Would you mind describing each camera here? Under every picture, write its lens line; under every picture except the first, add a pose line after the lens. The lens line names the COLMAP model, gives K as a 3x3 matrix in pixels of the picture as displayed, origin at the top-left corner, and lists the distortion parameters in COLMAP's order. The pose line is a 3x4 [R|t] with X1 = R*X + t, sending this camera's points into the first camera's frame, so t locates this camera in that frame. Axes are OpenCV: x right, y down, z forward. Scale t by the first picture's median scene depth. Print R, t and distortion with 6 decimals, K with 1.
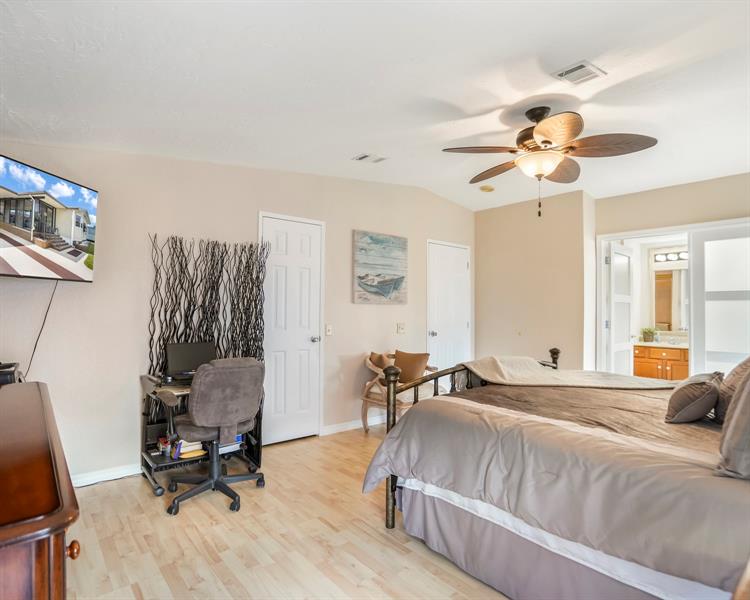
lens RADIAL K [[432.0, 0, 375.0], [0, 432.0, 300.0], [0, 0, 1]] dist [0.000181, -0.000038]
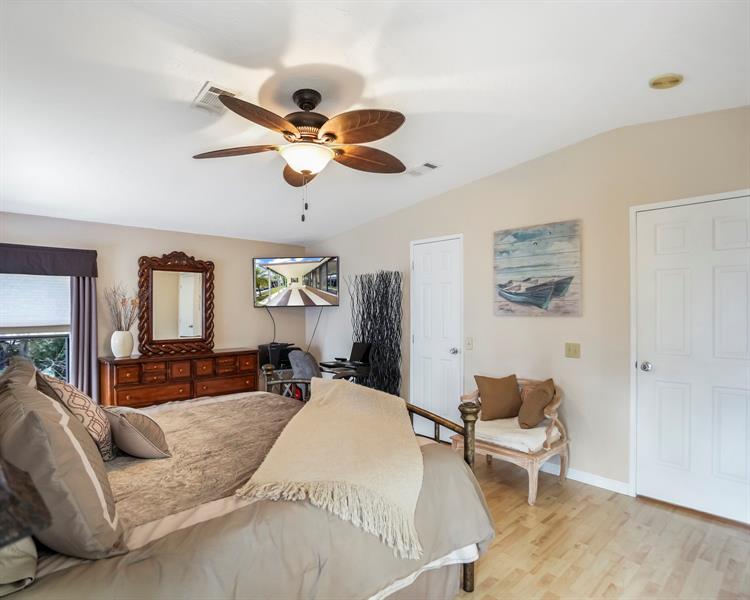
lens RADIAL K [[432.0, 0, 375.0], [0, 432.0, 300.0], [0, 0, 1]] dist [0.000181, -0.000038]
pose [[0.071398, -0.051421, -0.996122, 0.778791], [0.006653, 0.998673, -0.051076, 0.017859], [0.997426, -0.002981, 0.071645, 0.674388]]
